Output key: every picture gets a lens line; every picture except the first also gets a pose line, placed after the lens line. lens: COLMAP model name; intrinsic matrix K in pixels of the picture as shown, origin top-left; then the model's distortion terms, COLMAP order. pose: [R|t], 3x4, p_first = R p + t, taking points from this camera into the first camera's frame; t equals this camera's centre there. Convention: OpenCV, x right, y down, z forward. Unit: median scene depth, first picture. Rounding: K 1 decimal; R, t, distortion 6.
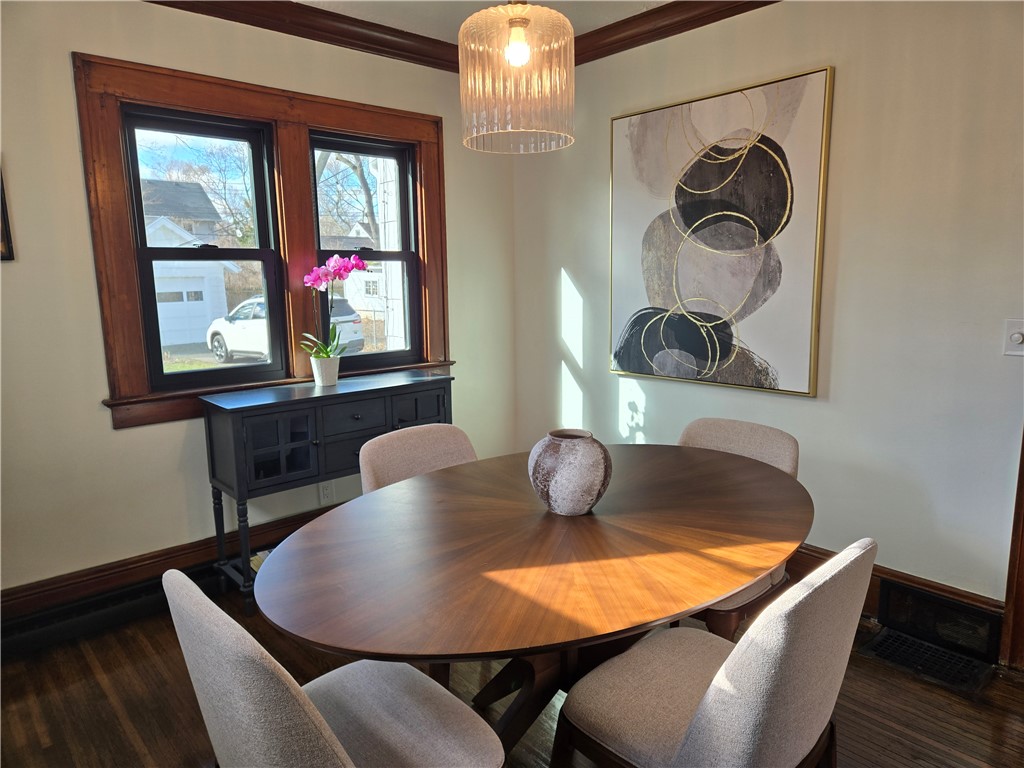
lens RADIAL K [[690.4, 0, 514.8], [0, 690.4, 387.5], [0, 0, 1]] dist [0.064510, -0.019937]
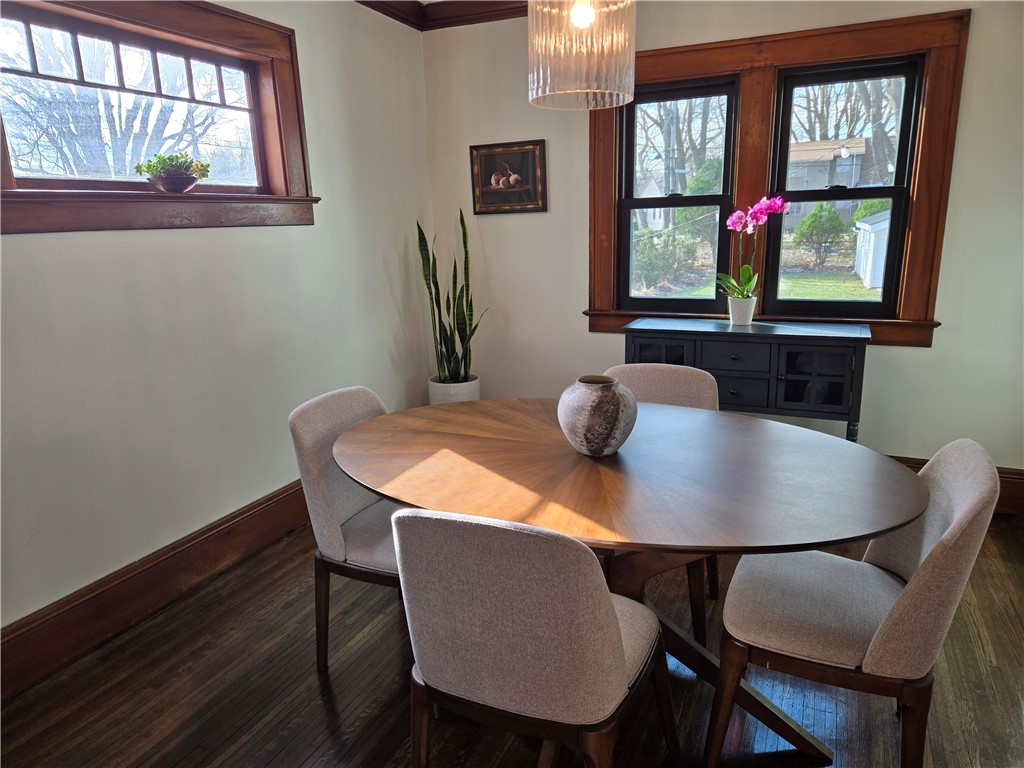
lens RADIAL K [[690.4, 0, 513.2], [0, 690.4, 381.3], [0, 0, 1]] dist [0.064510, -0.019937]
pose [[0.405450, 0.211604, -0.889288, 0.563247], [-0.137773, 0.975871, 0.169392, -0.052158], [0.903675, 0.053840, 0.424821, 0.257015]]
